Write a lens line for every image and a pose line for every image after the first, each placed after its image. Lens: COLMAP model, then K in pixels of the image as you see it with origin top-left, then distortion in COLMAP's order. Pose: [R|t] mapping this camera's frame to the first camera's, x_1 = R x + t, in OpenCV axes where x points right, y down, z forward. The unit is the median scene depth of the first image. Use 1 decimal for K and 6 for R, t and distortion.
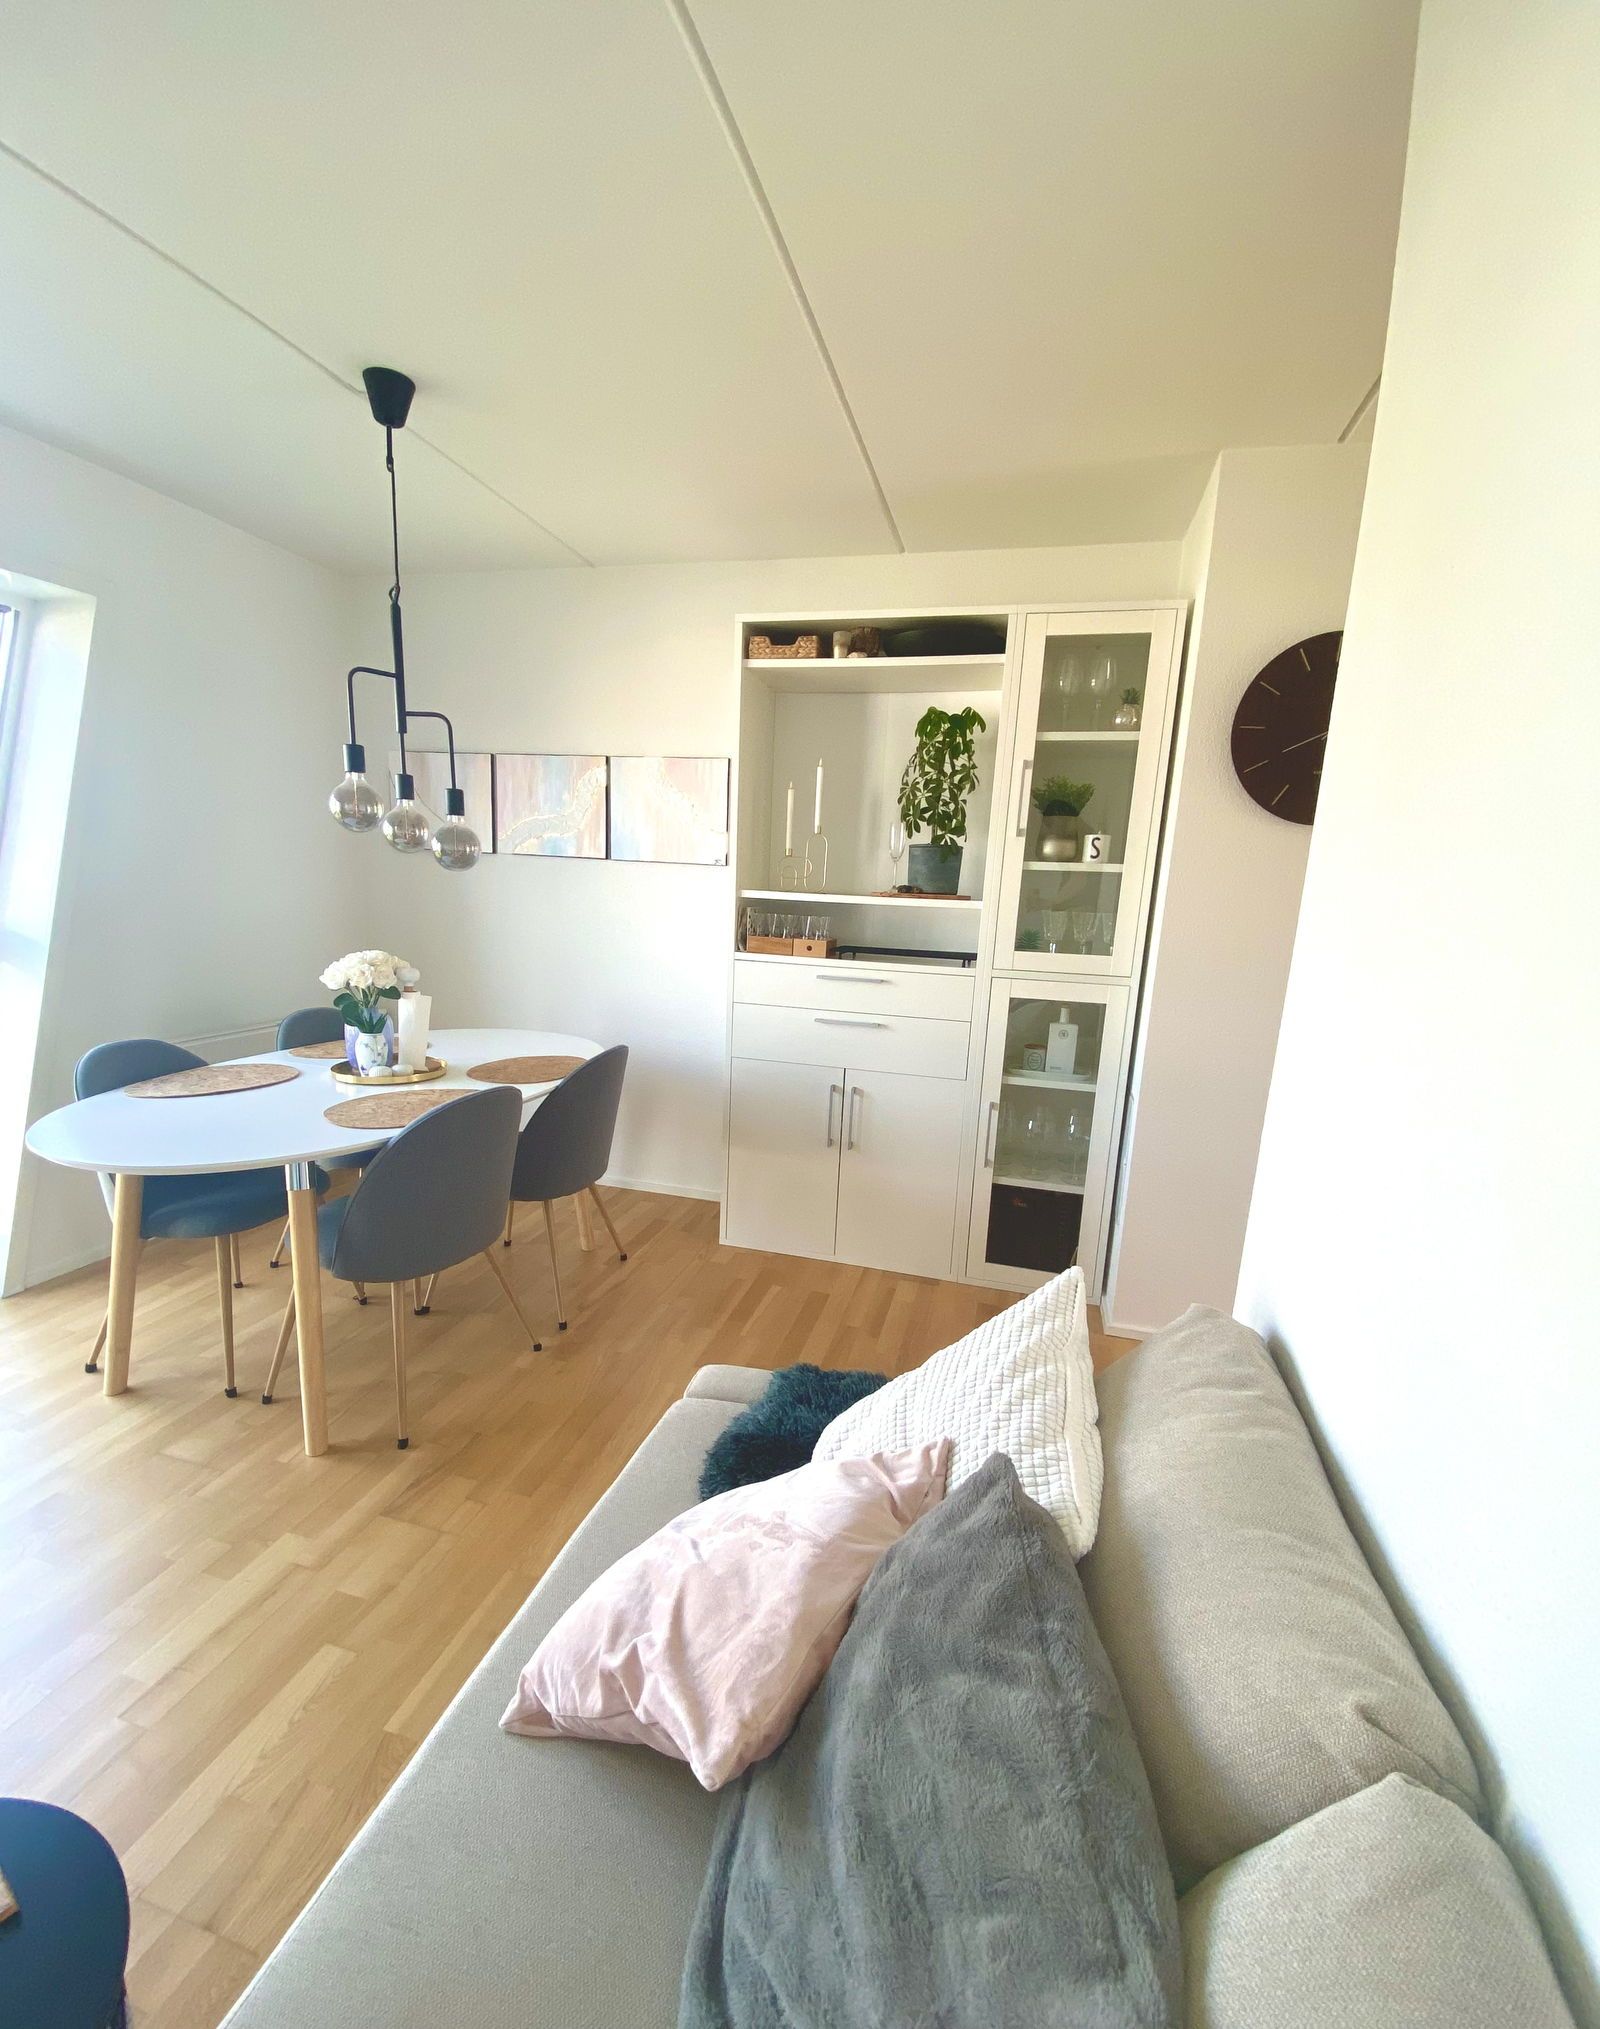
lens RADIAL K [[857.4, 0, 805.6], [0, 857.4, 1066.7], [0, 0, 1]] dist [-0.013620, -0.007927]
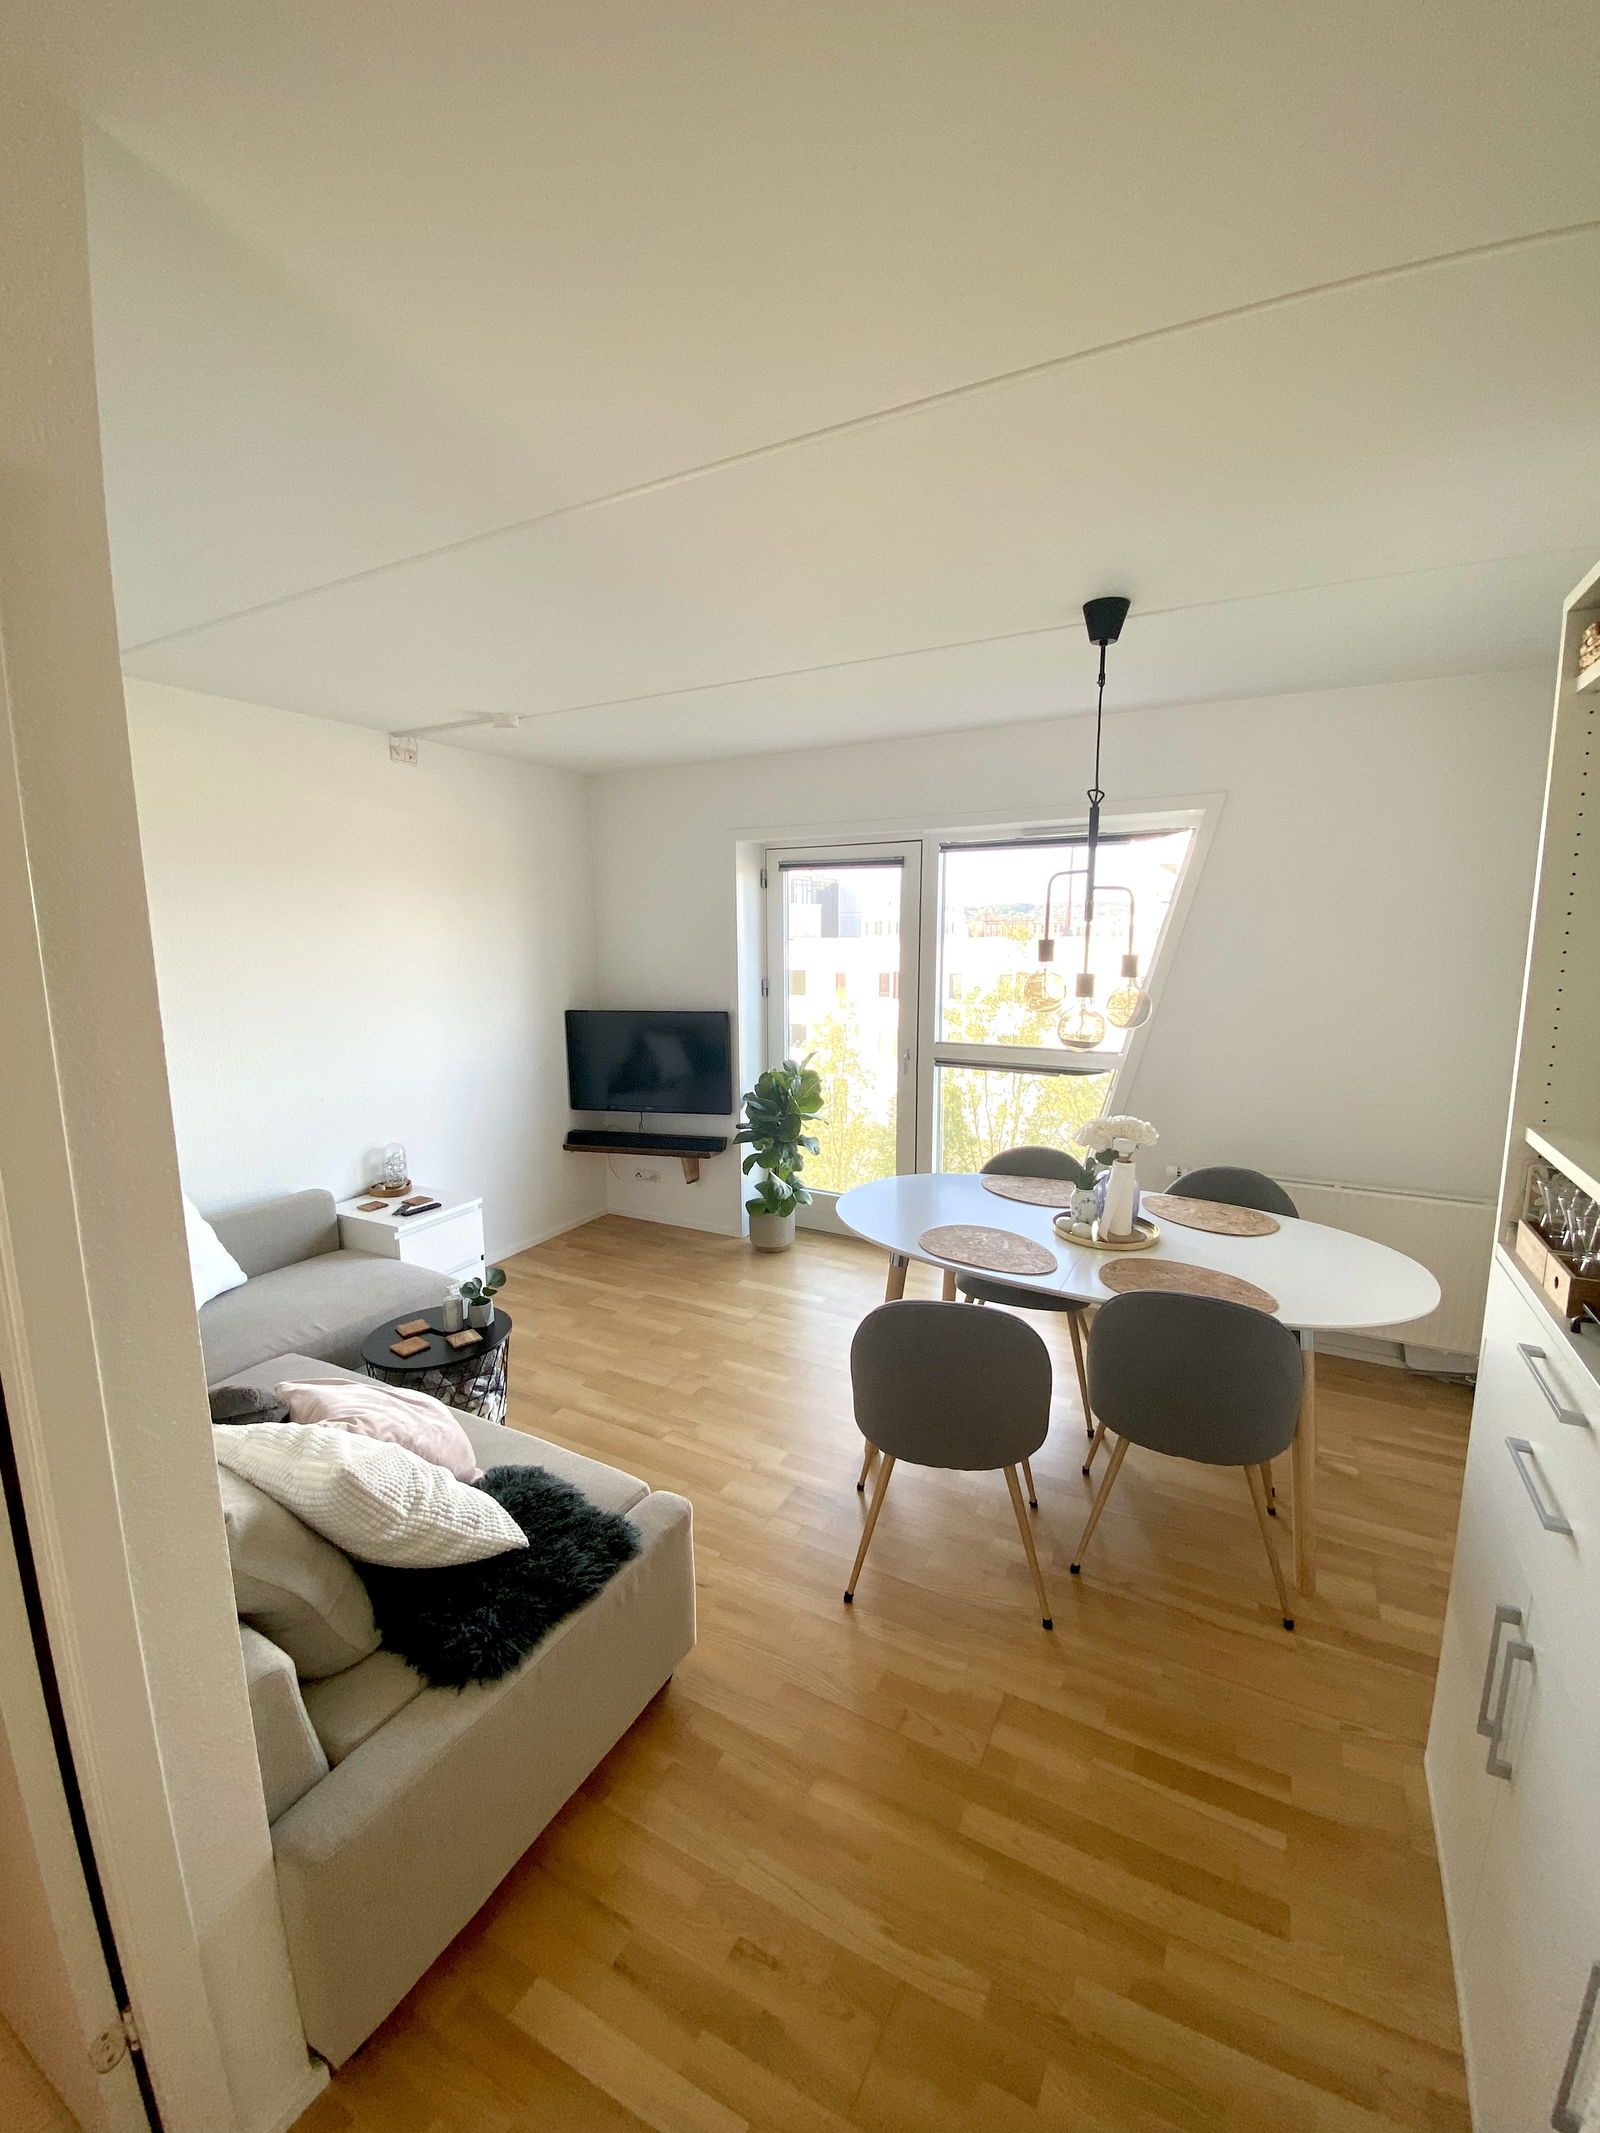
lens RADIAL K [[846.5, 0, 809.6], [0, 846.5, 1058.0], [0, 0, 1]] dist [-0.027670, -0.000203]
pose [[-0.229501, 0.095820, -0.968580, 0.593985], [-0.212611, 0.966174, 0.145960, -0.283700], [0.949803, 0.239428, -0.201366, 0.852357]]
